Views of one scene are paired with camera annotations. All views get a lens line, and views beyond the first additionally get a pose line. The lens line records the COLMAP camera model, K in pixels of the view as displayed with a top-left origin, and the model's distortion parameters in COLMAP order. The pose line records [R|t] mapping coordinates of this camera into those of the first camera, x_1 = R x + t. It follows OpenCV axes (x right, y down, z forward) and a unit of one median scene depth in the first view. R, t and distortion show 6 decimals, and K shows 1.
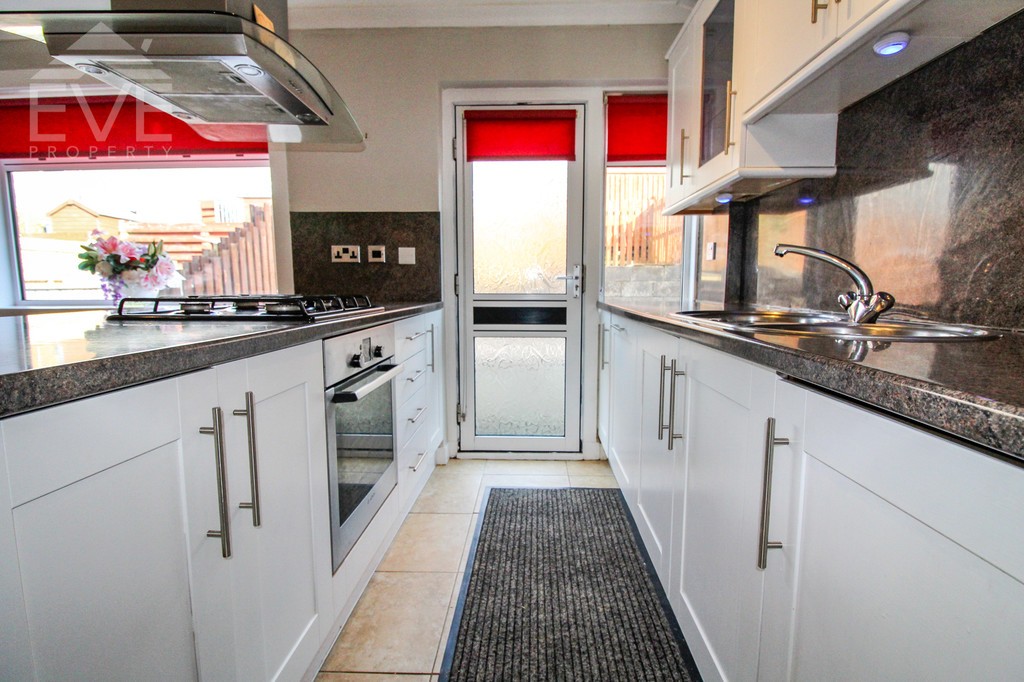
lens RADIAL K [[503.6, 0, 515.6], [0, 503.6, 344.2], [0, 0, 1]] dist [-0.018808, -0.000988]
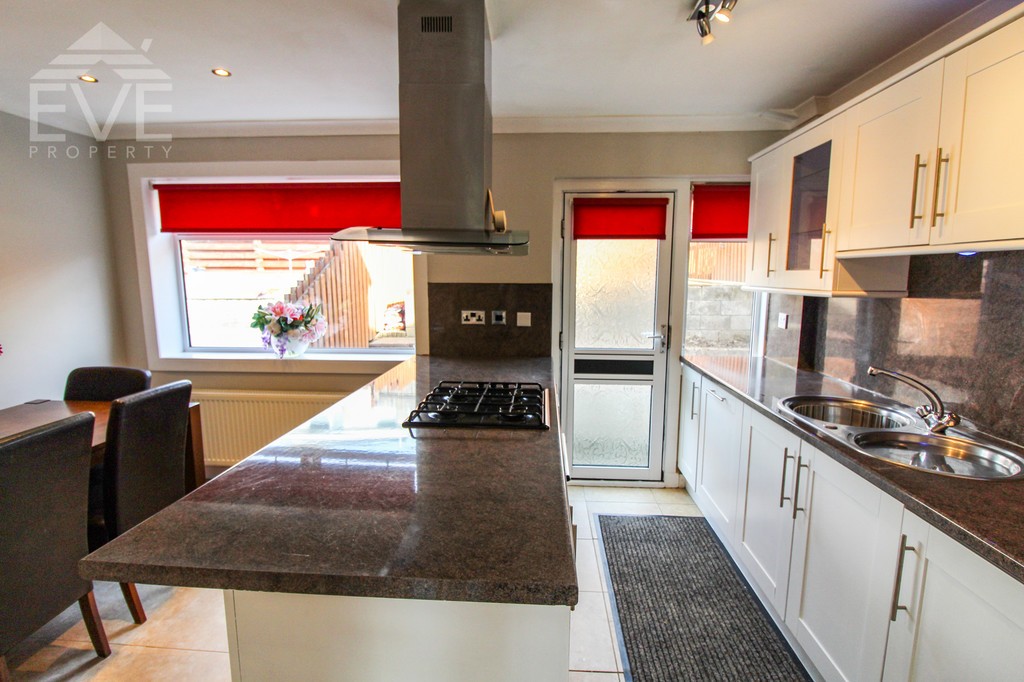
lens RADIAL K [[493.3, 0, 512.0], [0, 493.3, 341.0], [0, 0, 1]] dist [-0.001683, -0.019758]
pose [[0.999494, 0.007302, -0.030970, -0.209816], [-0.006857, 0.999872, 0.014455, -0.142479], [0.031071, -0.014235, 0.999416, -0.184382]]
